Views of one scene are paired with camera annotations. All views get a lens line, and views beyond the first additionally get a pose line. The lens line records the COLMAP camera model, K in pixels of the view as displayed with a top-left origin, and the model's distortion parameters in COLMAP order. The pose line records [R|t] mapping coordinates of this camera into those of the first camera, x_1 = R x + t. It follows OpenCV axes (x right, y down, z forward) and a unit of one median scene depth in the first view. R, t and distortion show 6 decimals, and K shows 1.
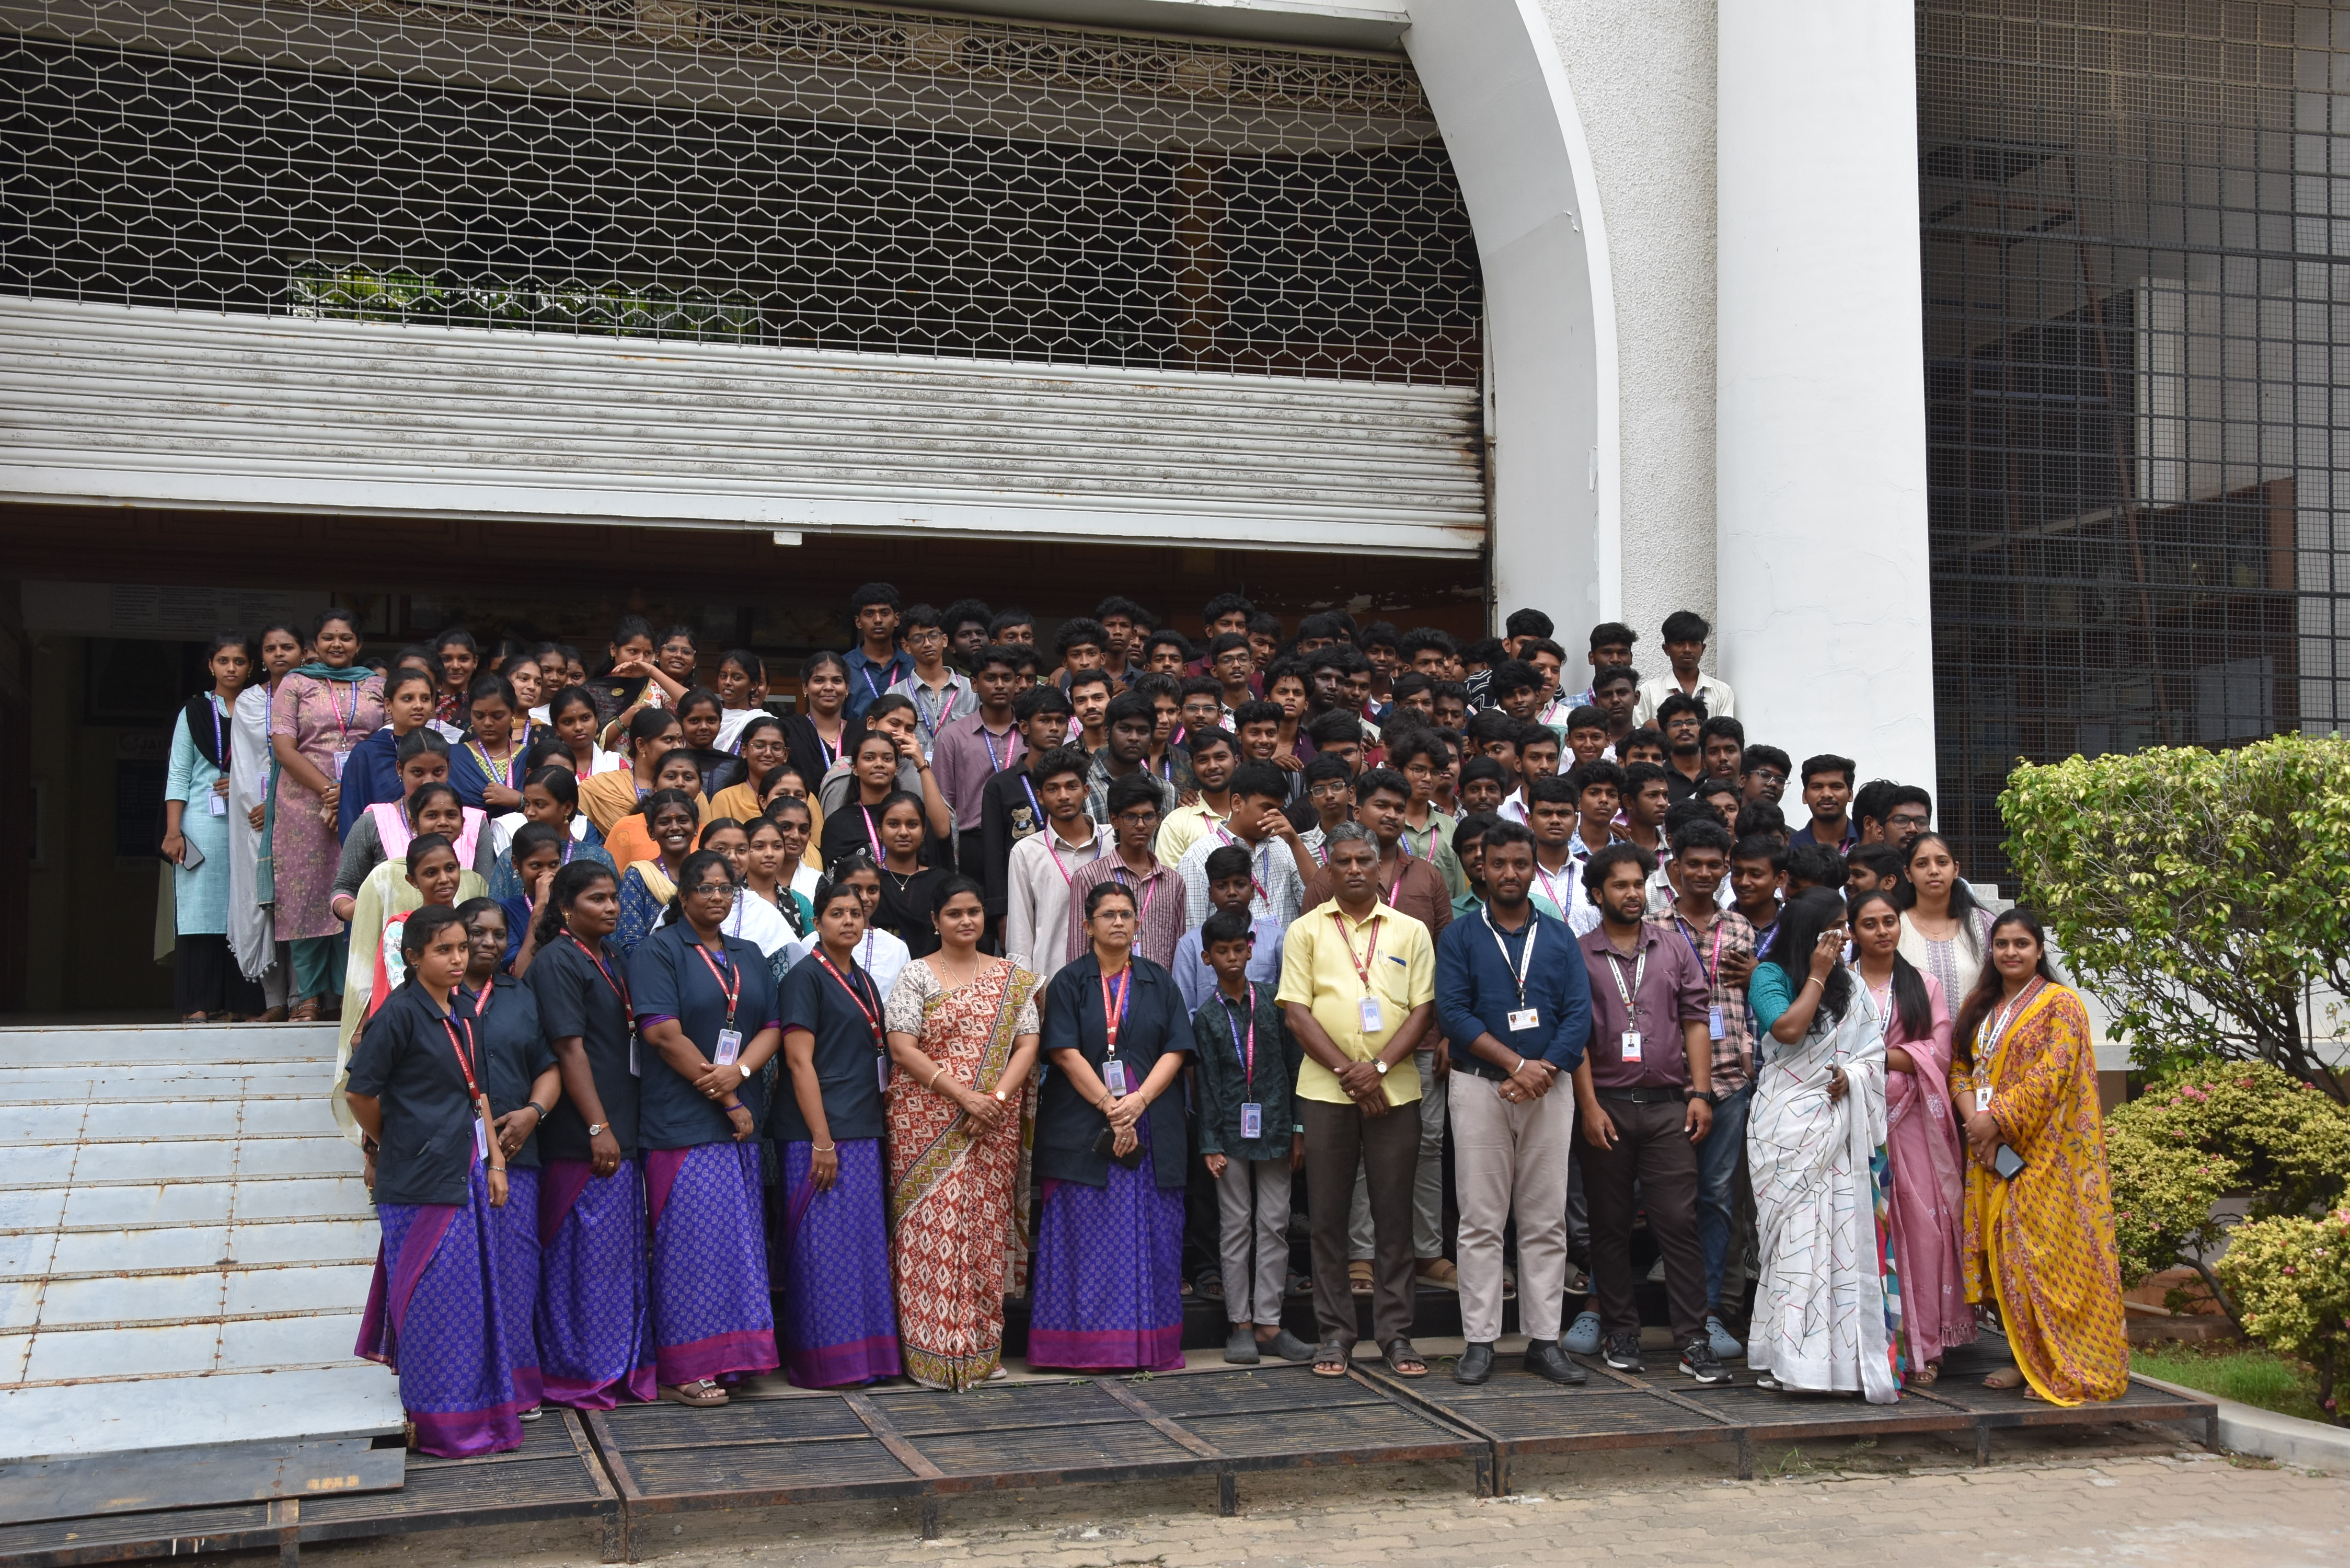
lens RADIAL K [[2761.0, 0, 1202.4], [0, 2761.0, 829.4], [0, 0, 1]] dist [0.110458, 0.000000]
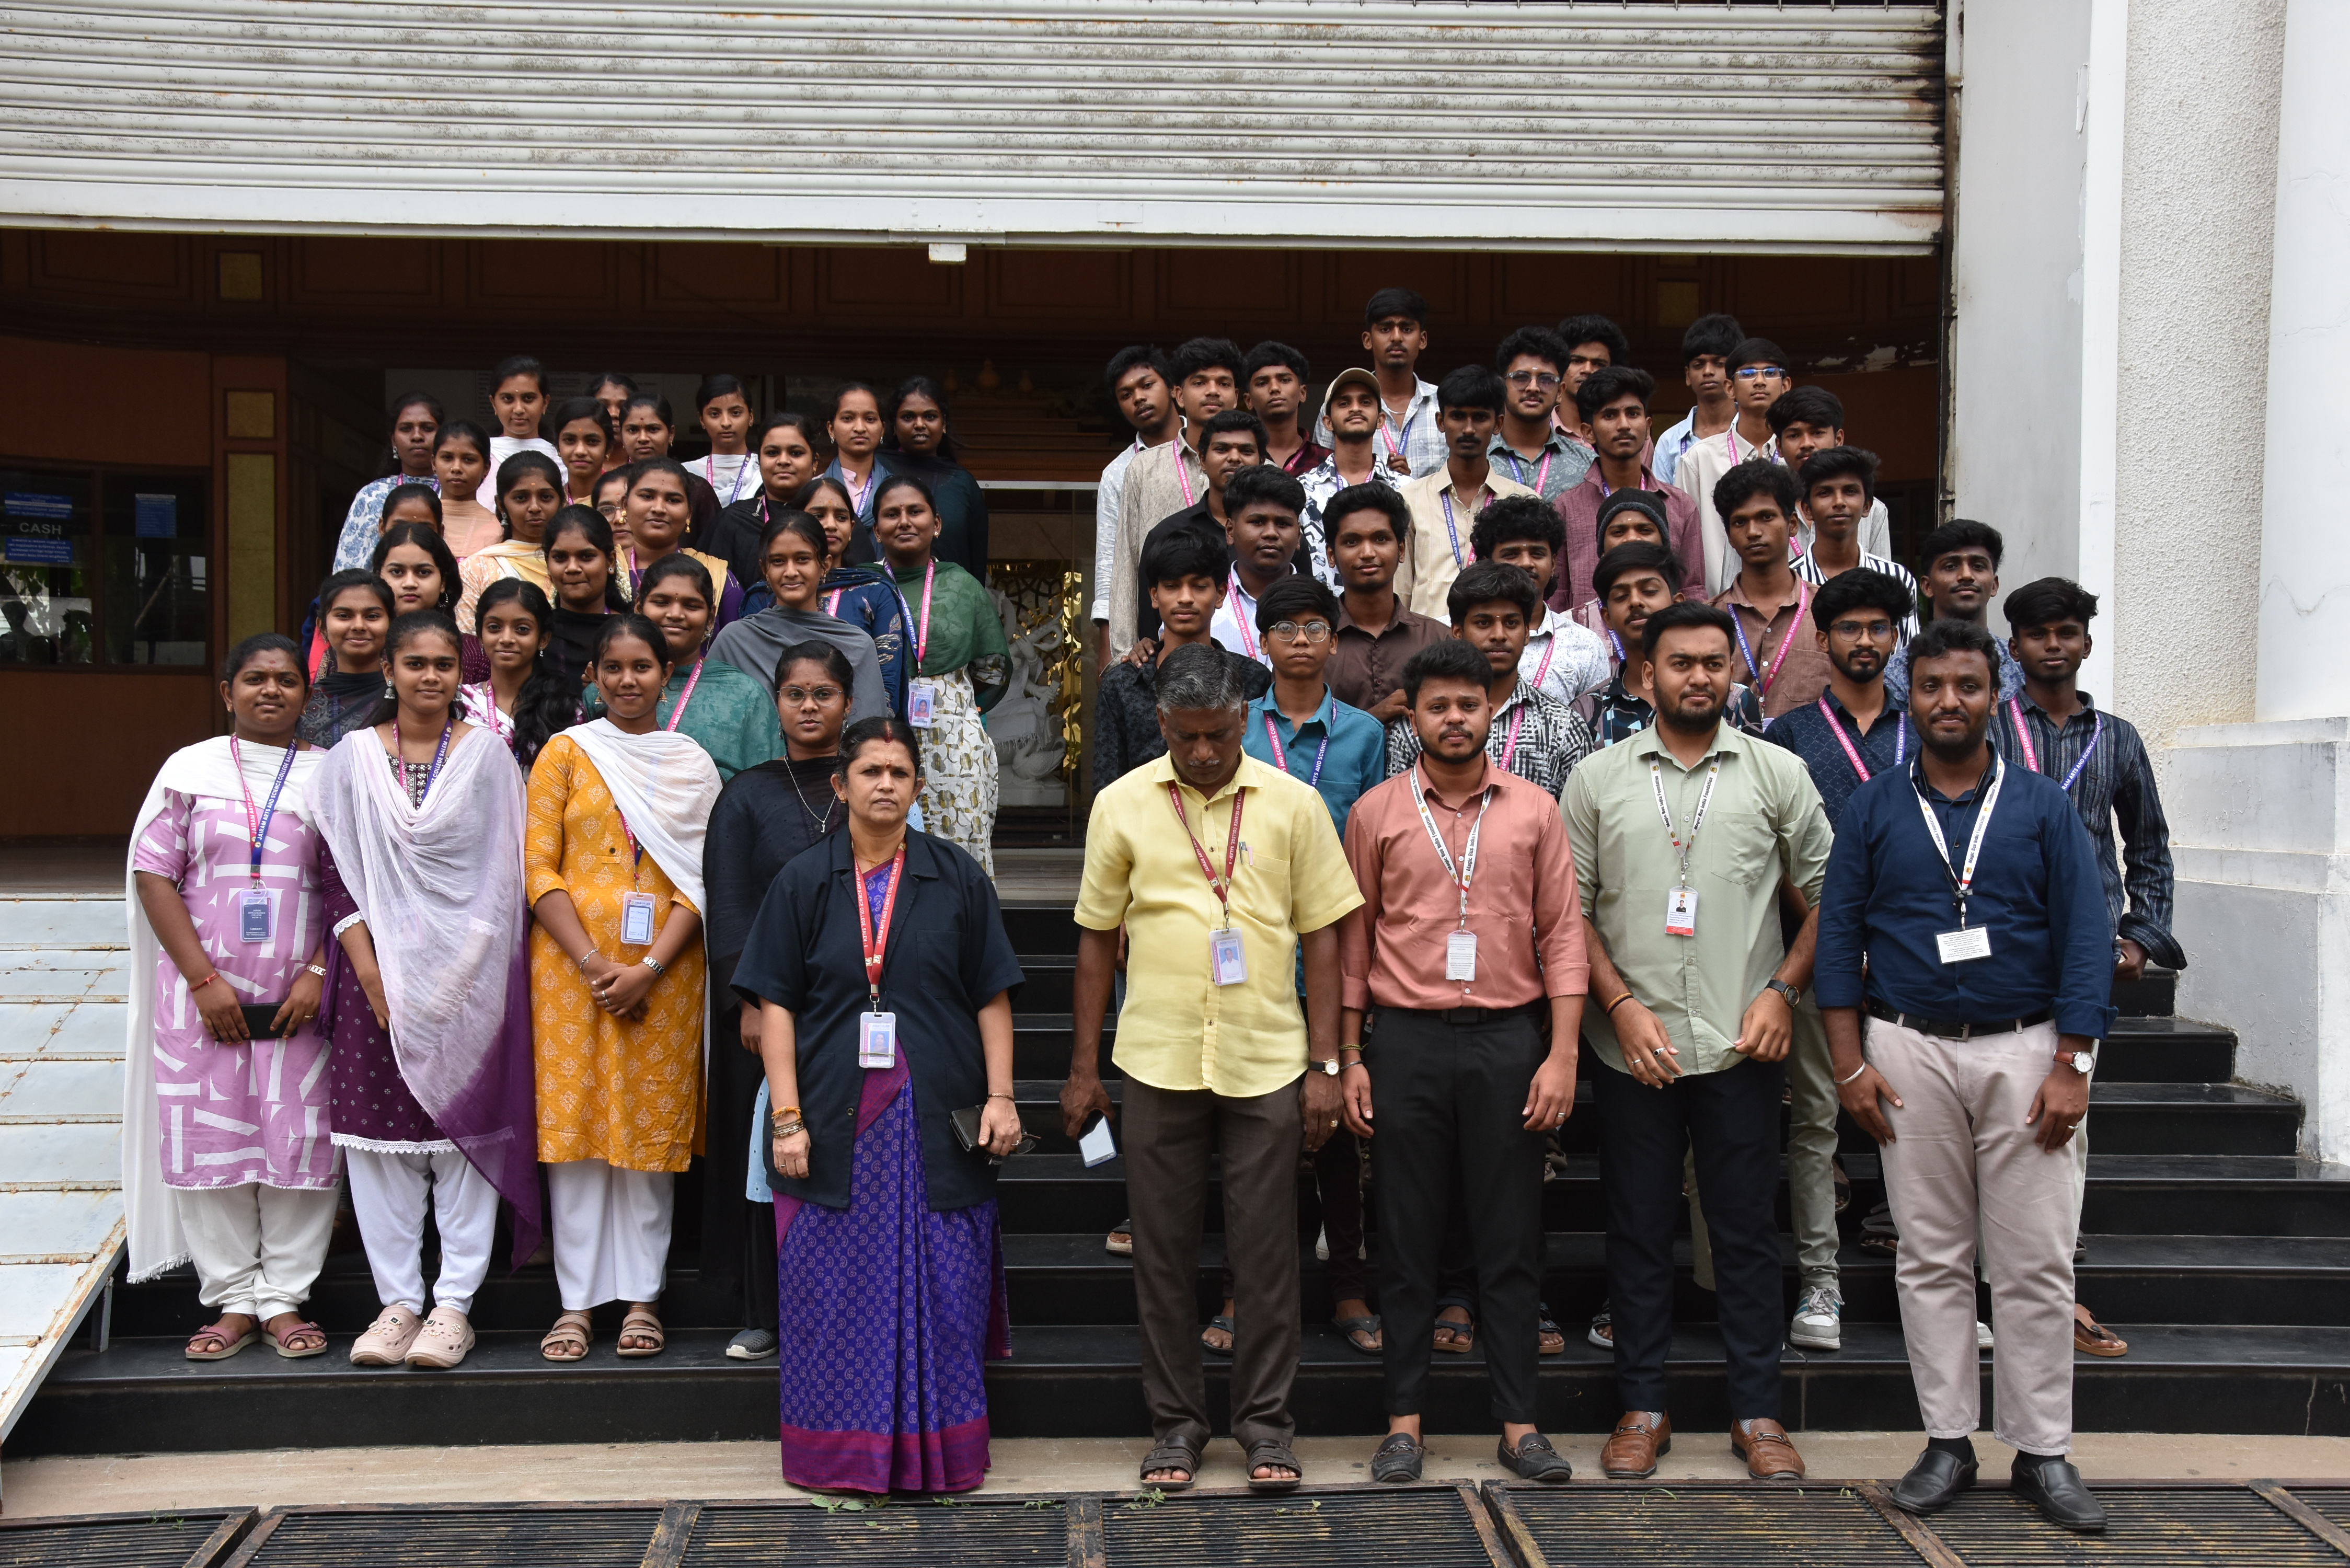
lens RADIAL K [[2717.5, 0, 1254.0], [0, 2717.5, 788.6], [0, 0, 1]] dist [0.092715, 0.000000]
pose [[0.968703, 0.011839, -0.247940, 0.118233], [0.000127, 0.998838, 0.048192, 0.004341], [0.248223, -0.046715, 0.967576, 0.305564]]
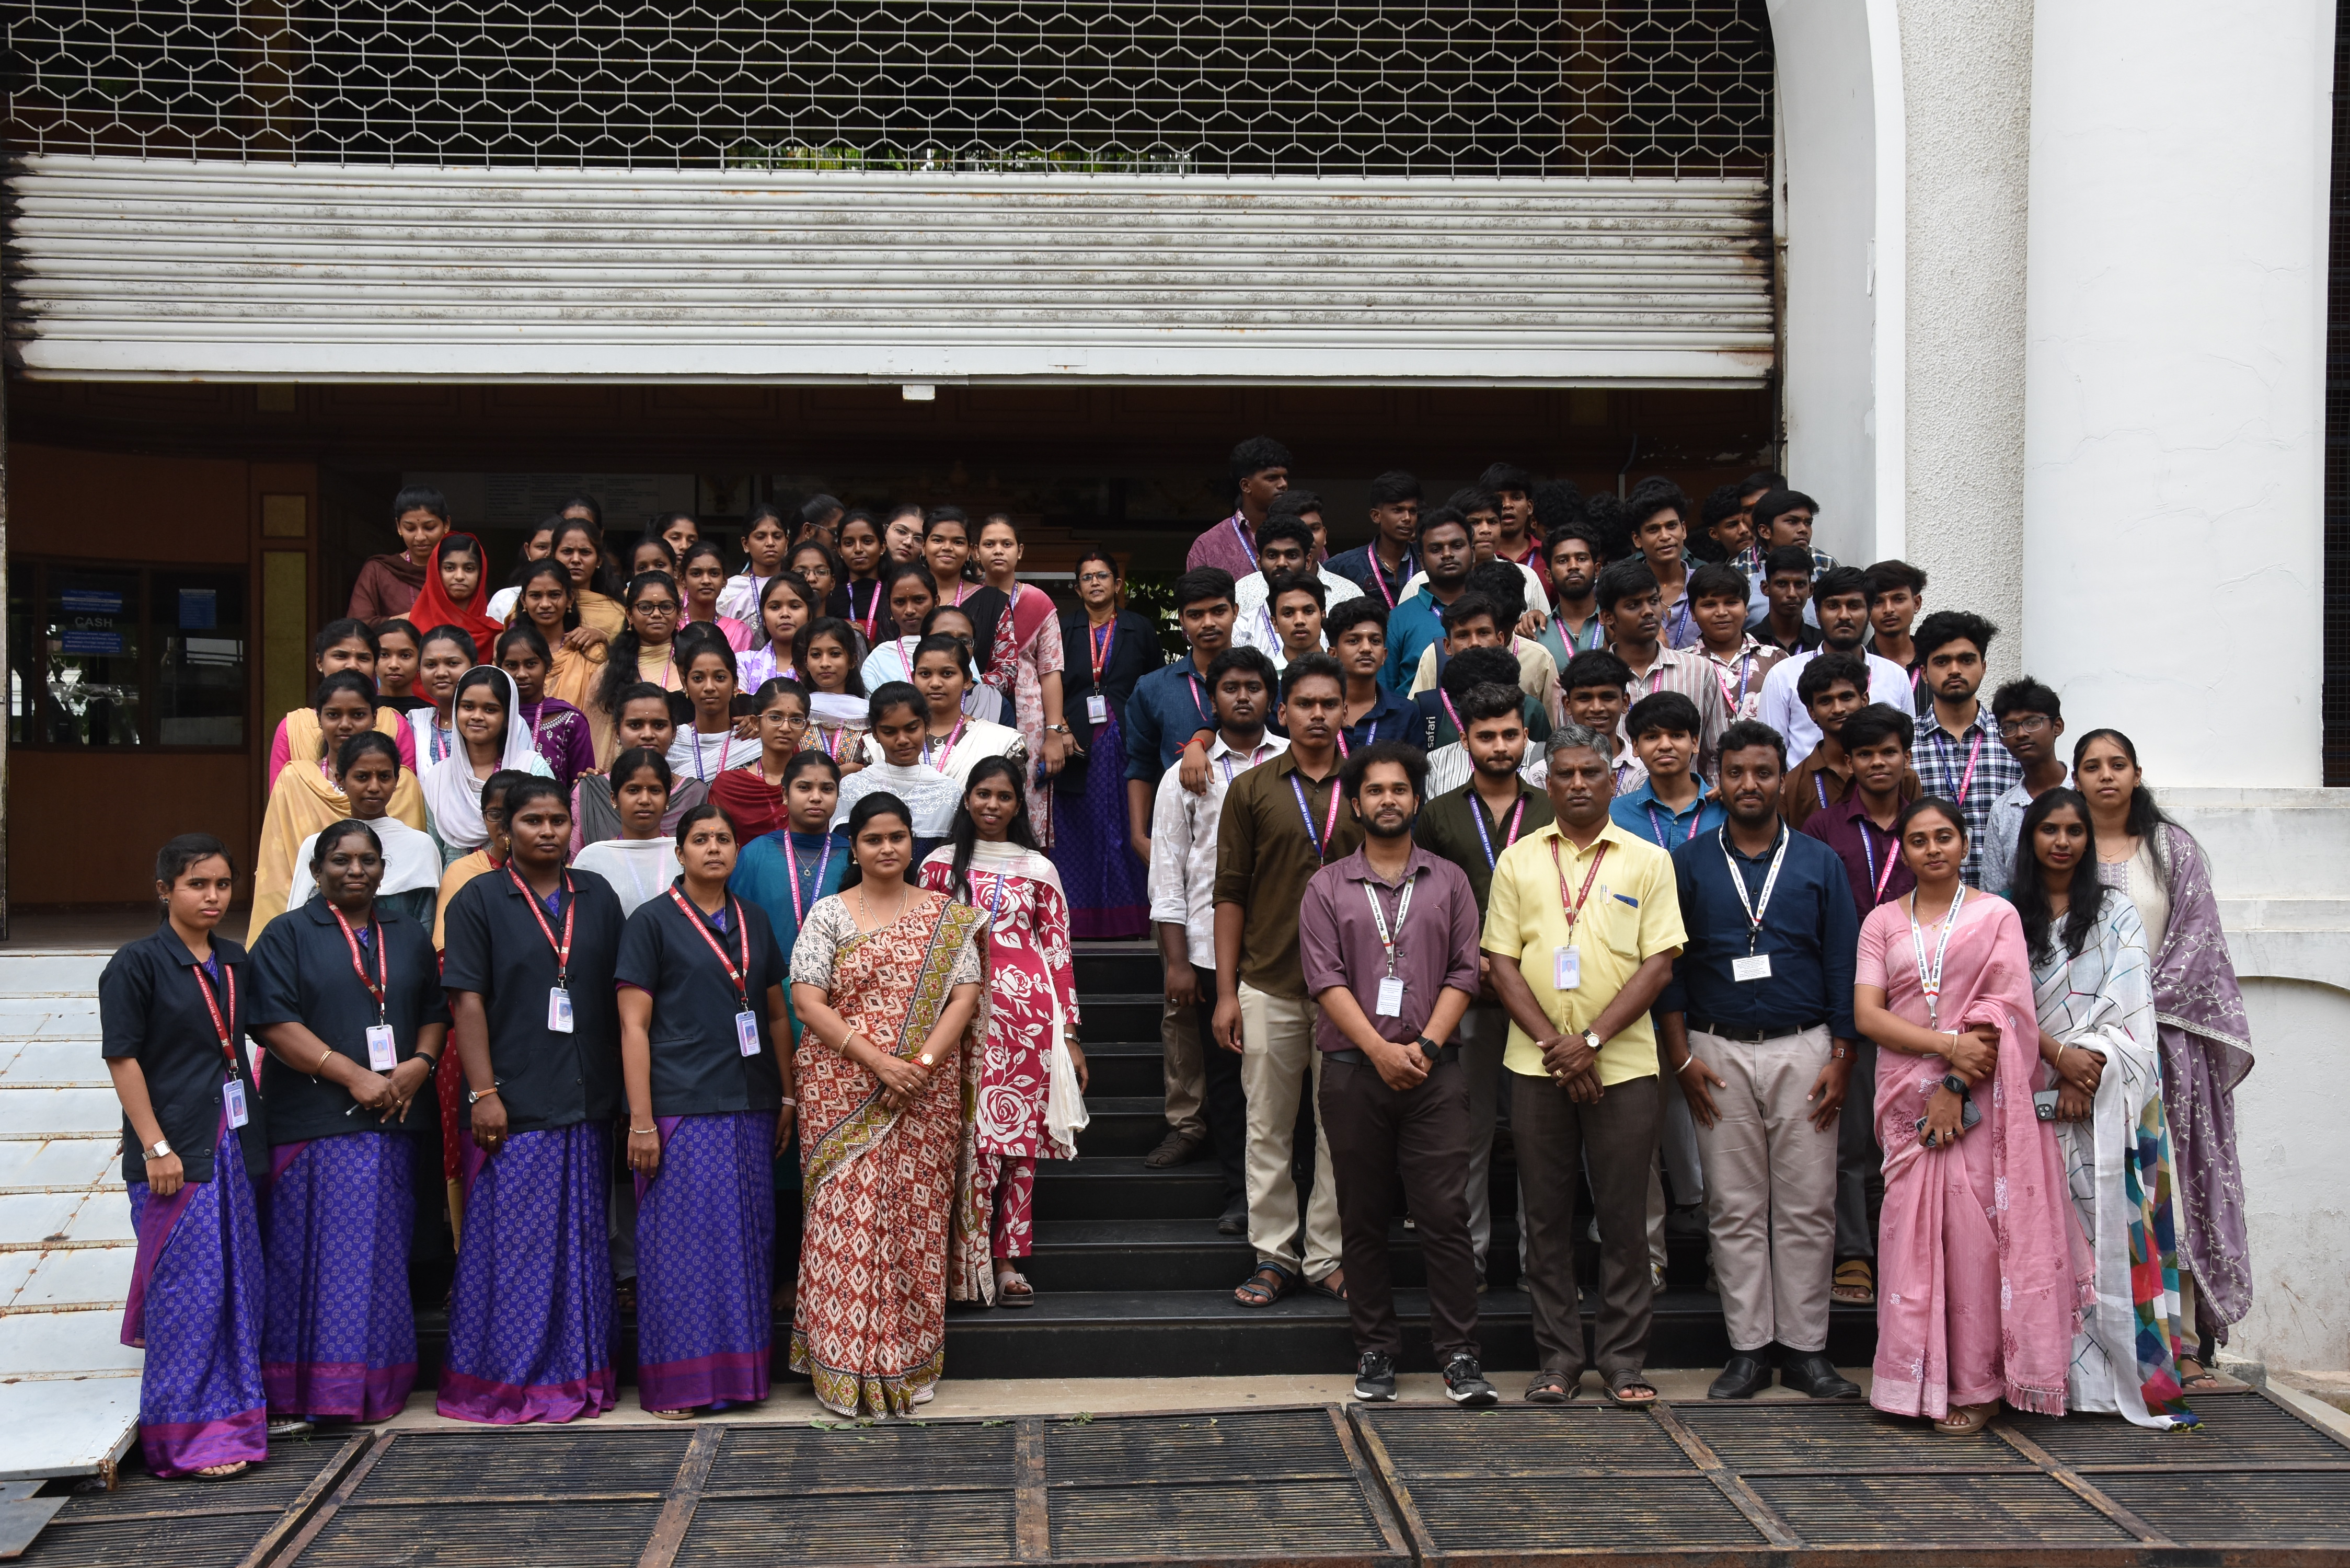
lens RADIAL K [[2717.5, 0, 1252.2], [0, 2717.5, 805.3], [0, 0, 1]] dist [0.092715, 0.000000]
pose [[0.970229, 0.000209, -0.242191, 0.163780], [0.008141, 0.999406, 0.033475, -0.003145], [0.242054, -0.034450, 0.969651, 0.192476]]
